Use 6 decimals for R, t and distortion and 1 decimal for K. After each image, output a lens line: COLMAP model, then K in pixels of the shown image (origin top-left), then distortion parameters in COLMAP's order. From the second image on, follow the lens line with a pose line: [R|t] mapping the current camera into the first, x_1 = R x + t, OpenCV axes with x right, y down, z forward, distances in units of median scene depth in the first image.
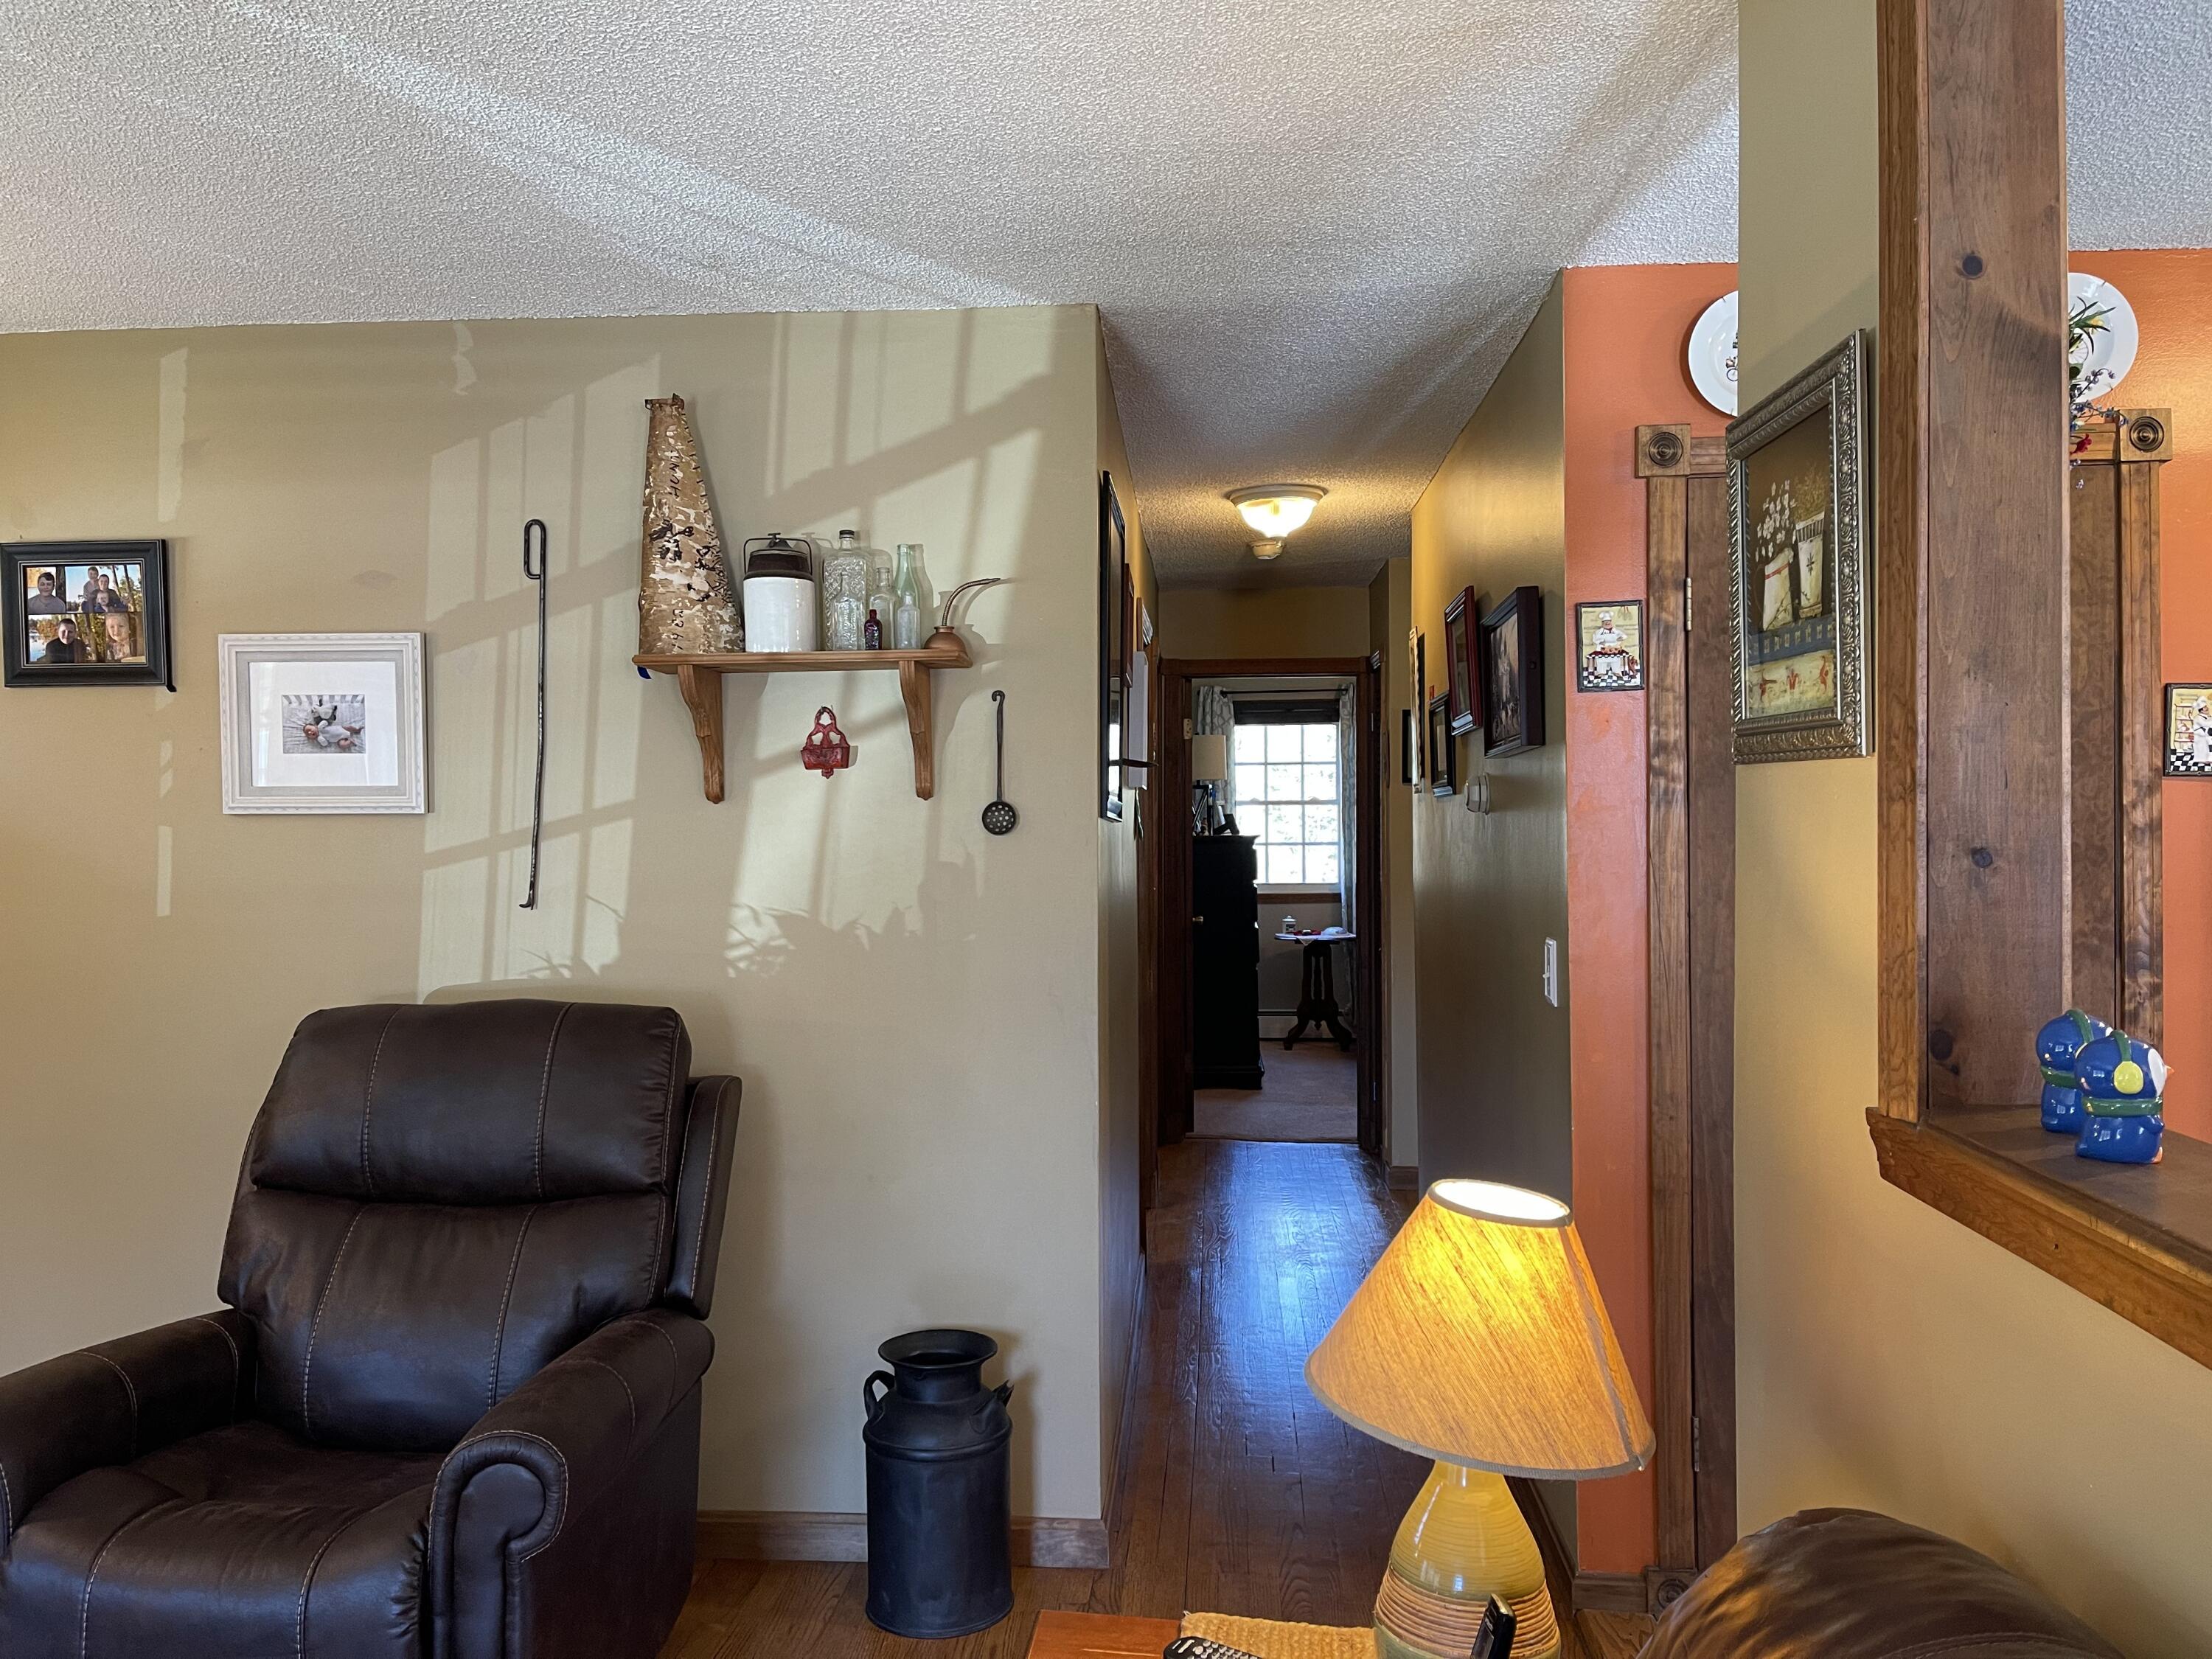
lens RADIAL K [[1663.8, 0, 1106.5], [0, 1663.8, 847.8], [0, 0, 1]] dist [0.068825, -0.083038]
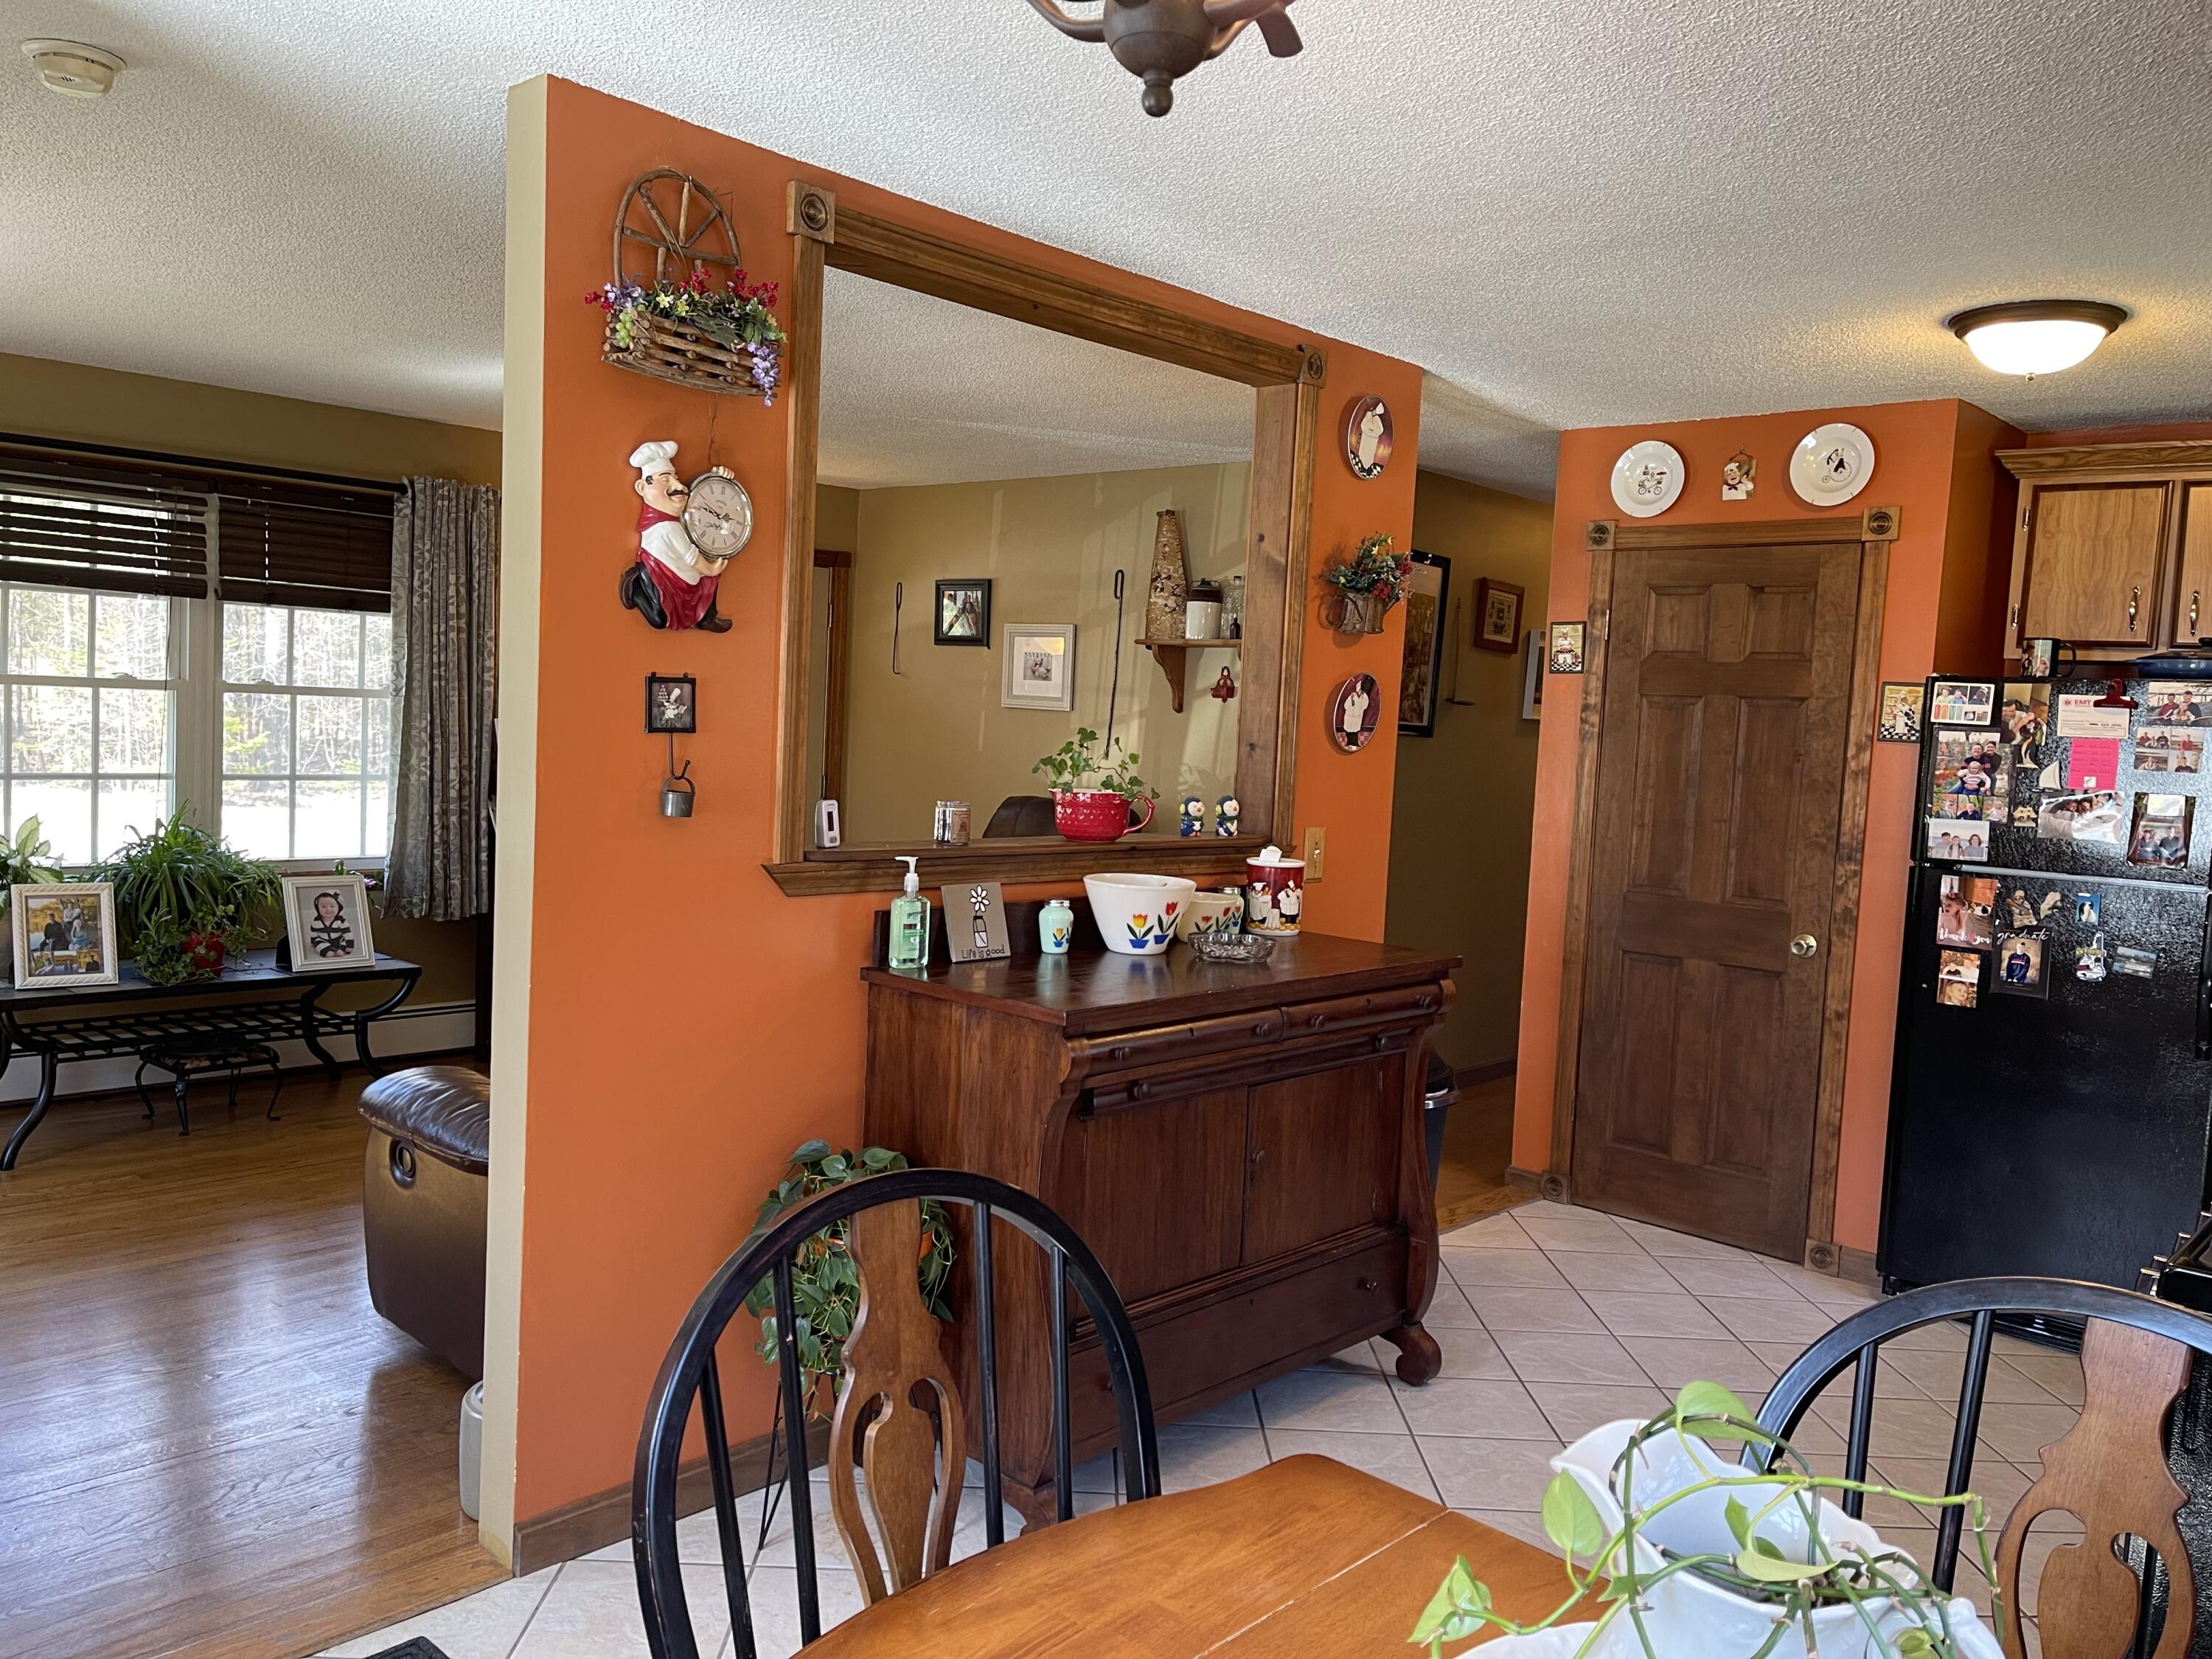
lens RADIAL K [[1663.8, 0, 1092.1], [0, 1663.8, 837.6], [0, 0, 1]] dist [0.068825, -0.083038]
pose [[0.777607, 0.098275, -0.621022, 0.965770], [-0.071519, 0.995124, 0.067924, -0.006059], [0.624670, -0.008403, 0.780844, -0.637373]]
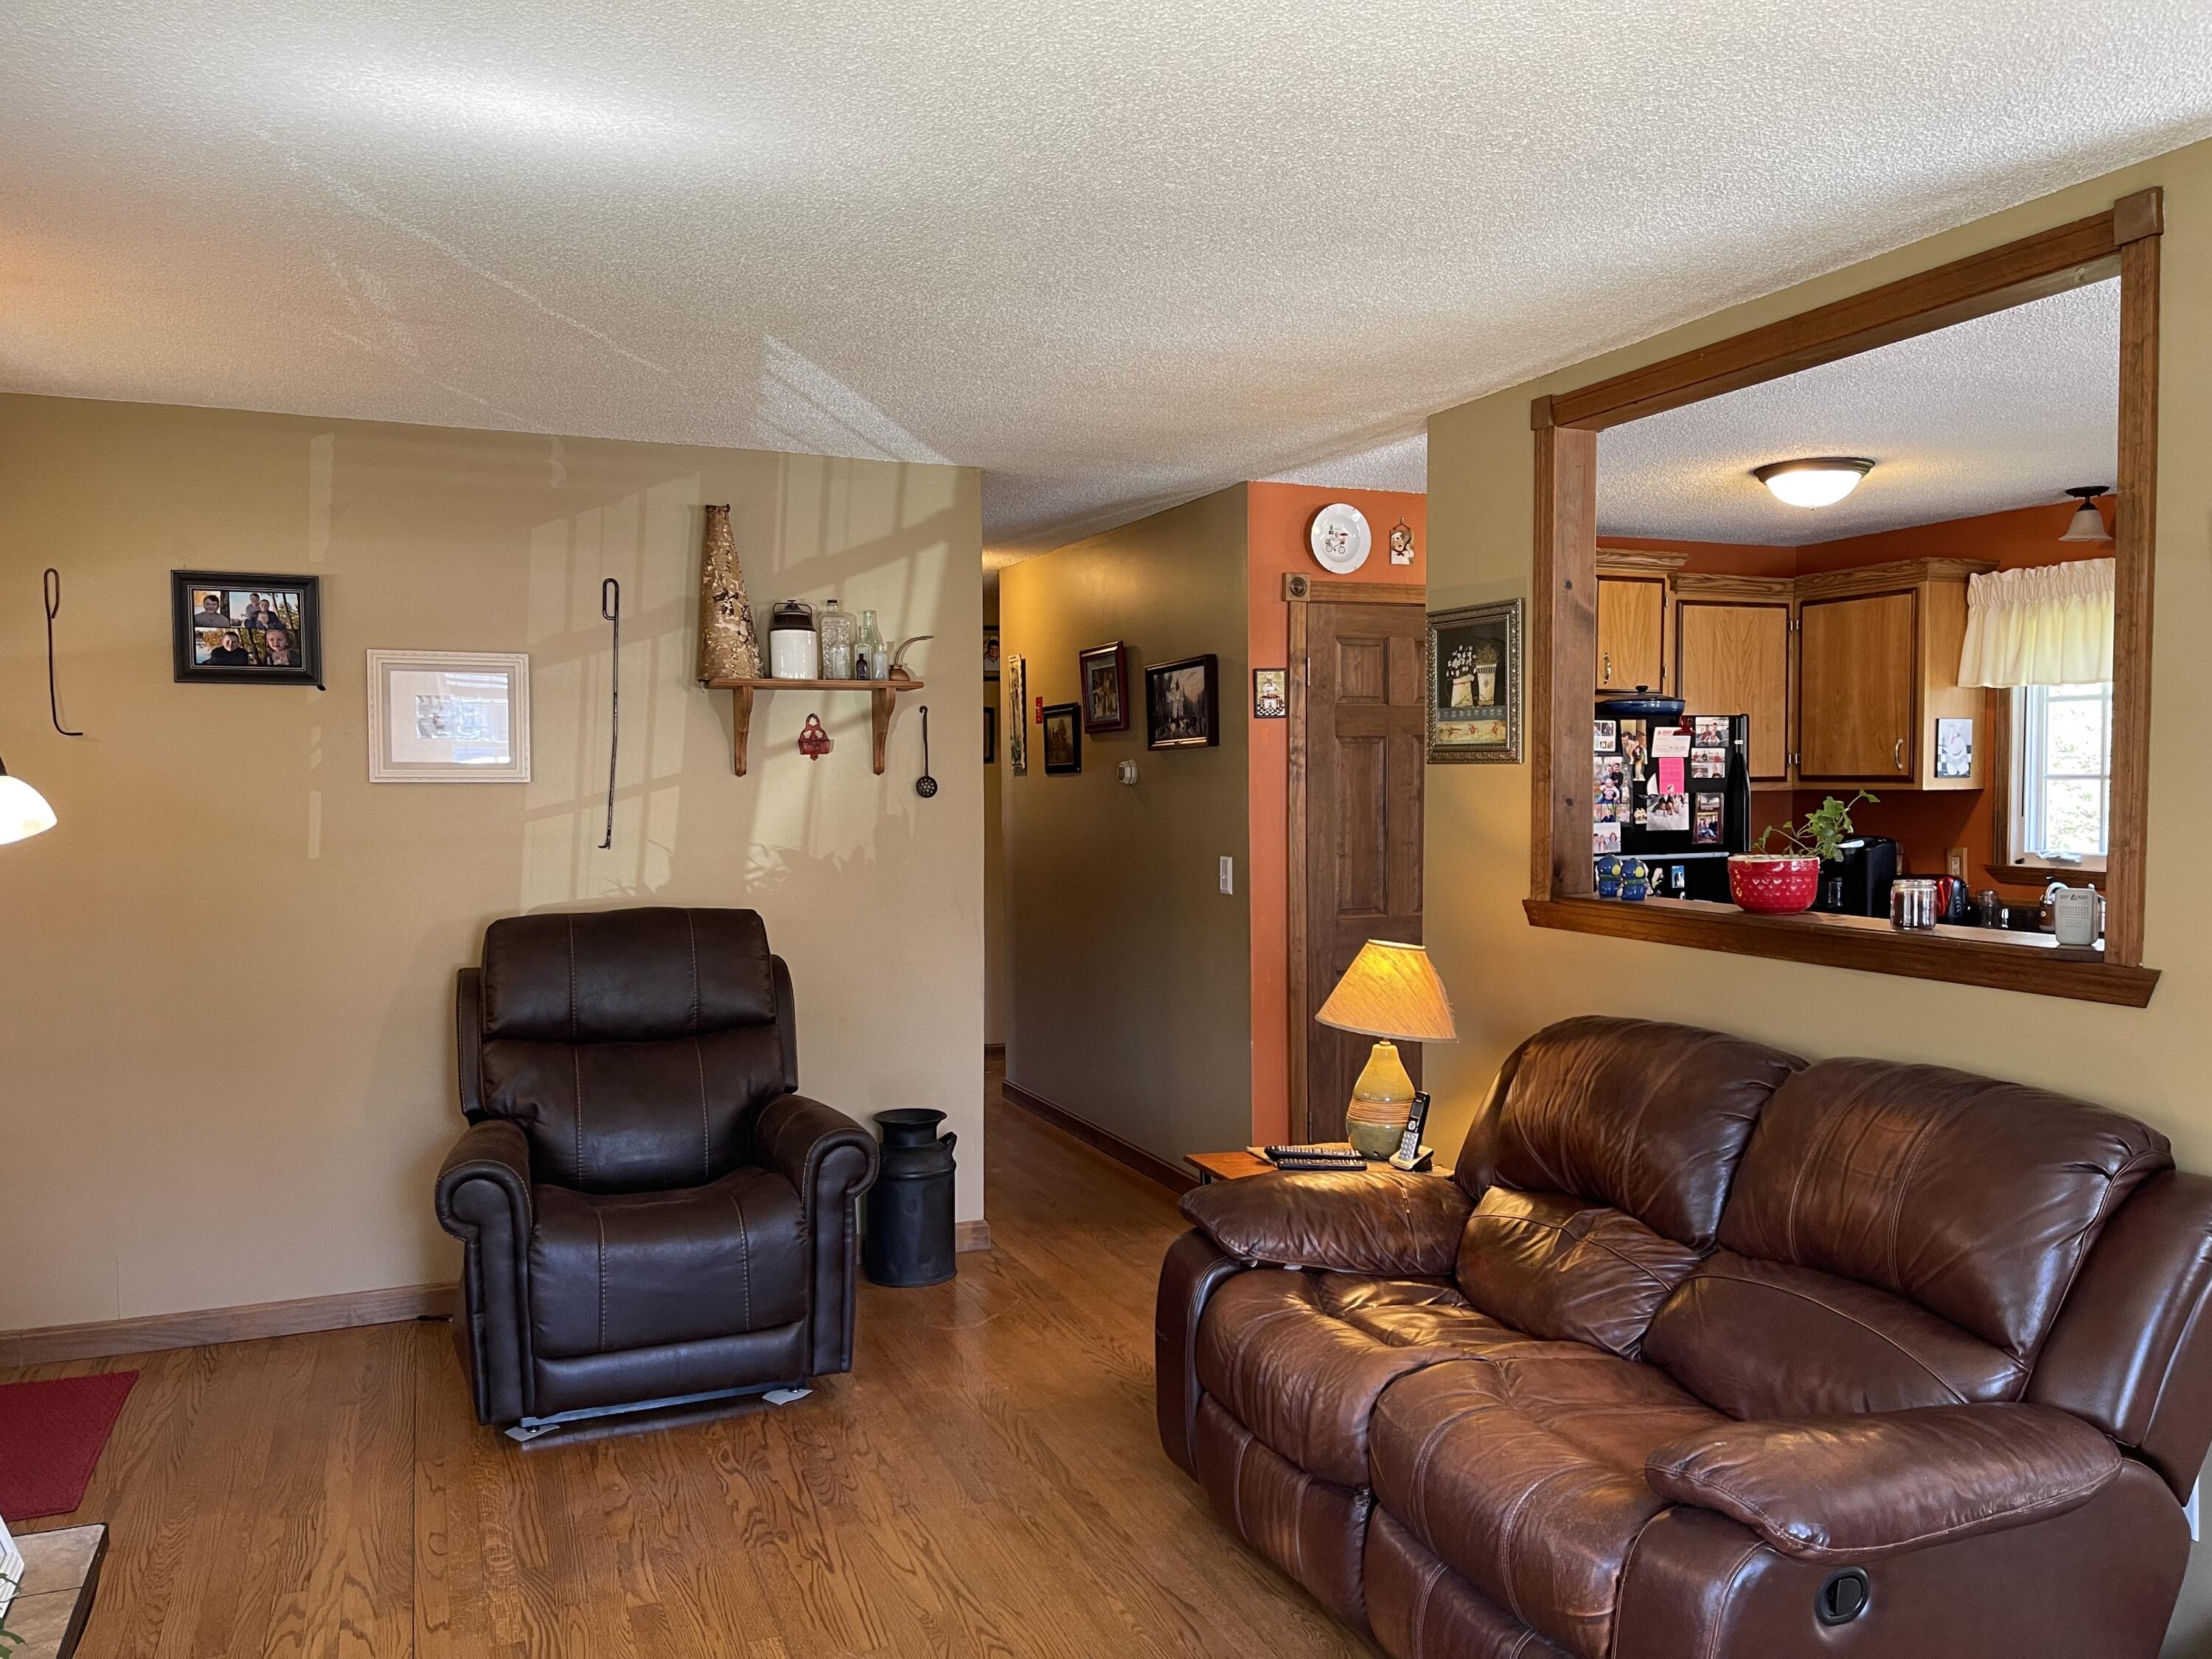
lens RADIAL K [[1663.8, 0, 1103.6], [0, 1663.8, 855.0], [0, 0, 1]] dist [0.068825, -0.083038]
pose [[0.891700, -0.015921, 0.452347, -0.642020], [0.005693, 0.999697, 0.023964, 0.010142], [-0.452592, -0.018793, 0.891520, -0.499265]]
